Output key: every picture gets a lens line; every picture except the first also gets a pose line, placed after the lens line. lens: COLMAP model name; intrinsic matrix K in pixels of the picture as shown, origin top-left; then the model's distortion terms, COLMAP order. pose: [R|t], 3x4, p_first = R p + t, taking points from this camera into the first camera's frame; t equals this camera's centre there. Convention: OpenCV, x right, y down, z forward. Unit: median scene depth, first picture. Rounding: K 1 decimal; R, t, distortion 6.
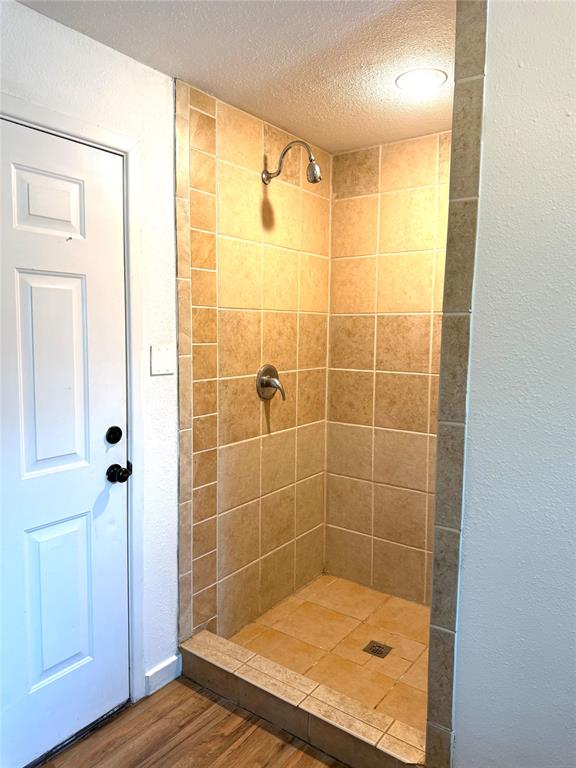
lens RADIAL K [[537.6, 0, 288.2], [0, 537.6, 386.0], [0, 0, 1]] dist [-0.039636, -0.002059]
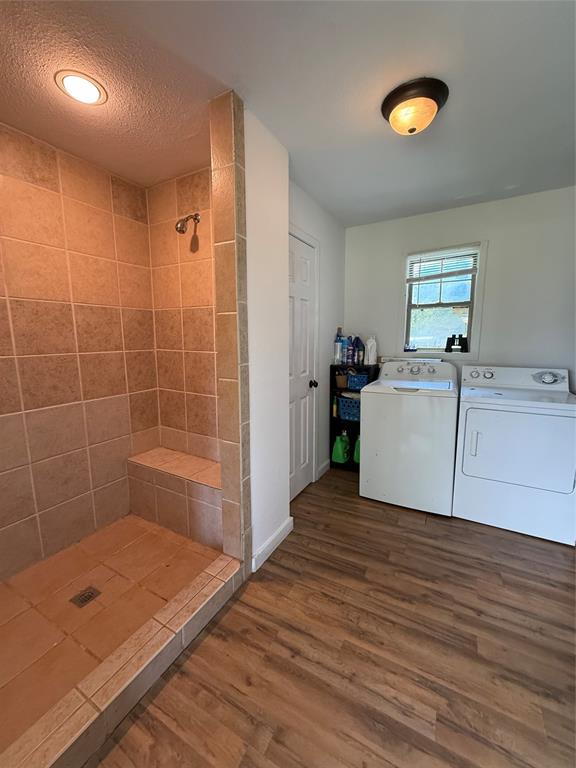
lens RADIAL K [[305.9, 0, 289.6], [0, 305.9, 380.3], [0, 0, 1]] dist [-0.000800, 0.000017]
pose [[-0.147638, -0.148337, 0.977854, -0.577671], [0.075374, 0.984126, 0.160669, -0.043094], [-0.986165, 0.097426, -0.134114, 0.750134]]
